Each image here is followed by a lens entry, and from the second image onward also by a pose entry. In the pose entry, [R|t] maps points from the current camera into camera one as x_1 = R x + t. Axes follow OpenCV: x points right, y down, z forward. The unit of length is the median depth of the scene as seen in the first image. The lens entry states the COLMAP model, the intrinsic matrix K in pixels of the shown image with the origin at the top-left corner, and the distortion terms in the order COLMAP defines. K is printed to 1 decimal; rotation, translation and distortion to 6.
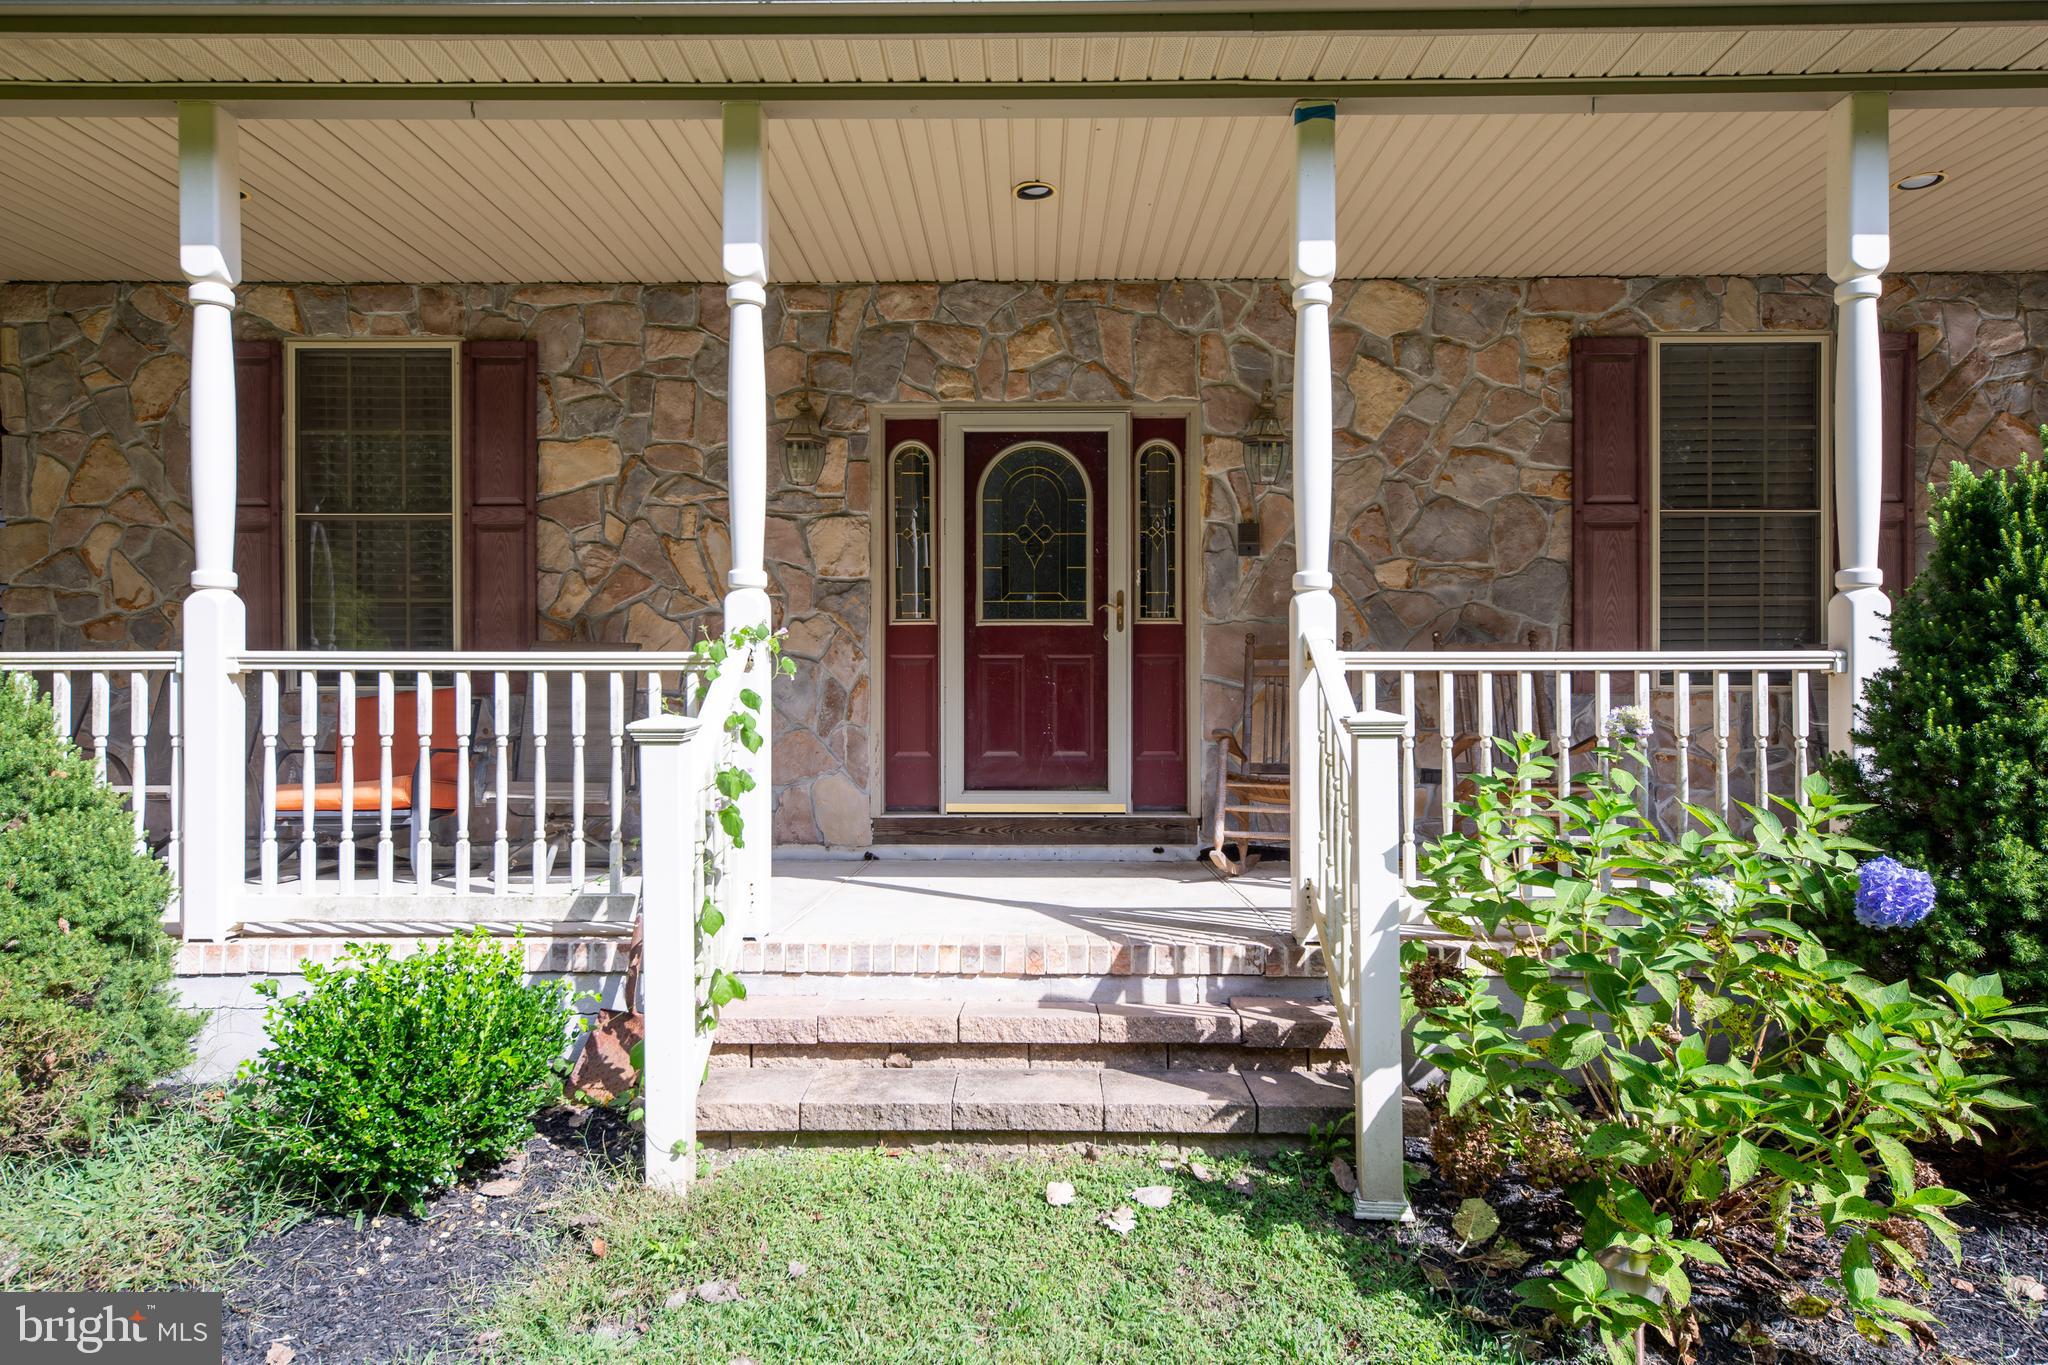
lens RADIAL K [[1232.9, 0, 1028.7], [0, 1232.9, 687.9], [0, 0, 1]] dist [0.015079, 0.001228]
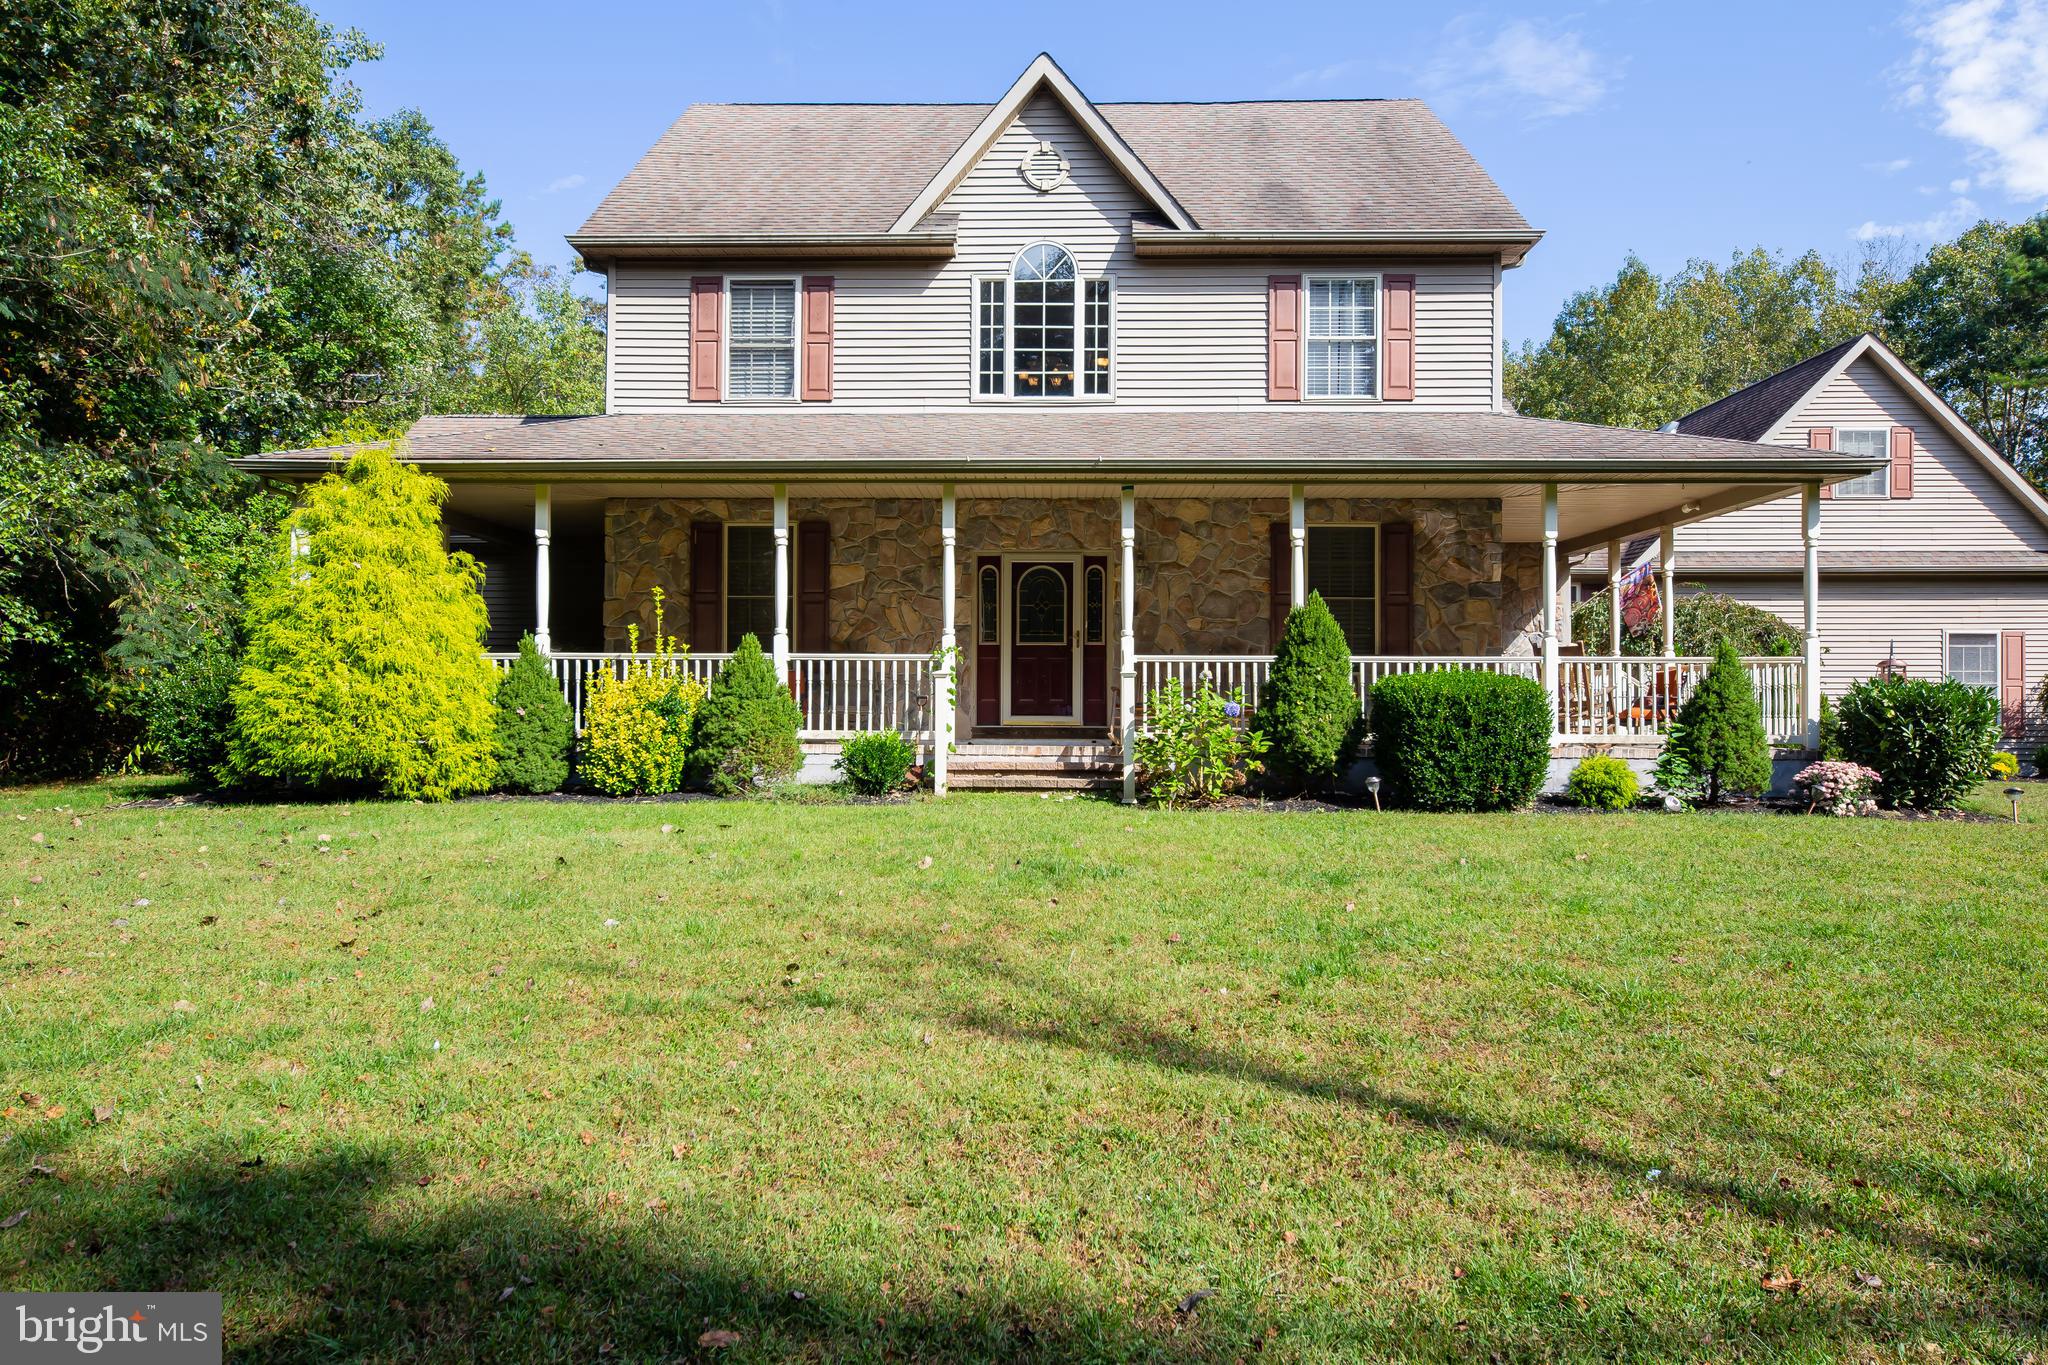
lens RADIAL K [[1356.6, 0, 1025.1], [0, 1356.6, 690.9], [0, 0, 1]] dist [-0.001216, 0.066851]
pose [[0.999834, 0.005790, -0.017291, 0.018998], [-0.005941, 0.999945, -0.008655, 0.058863], [0.017240, 0.008756, 0.999813, -1.576250]]
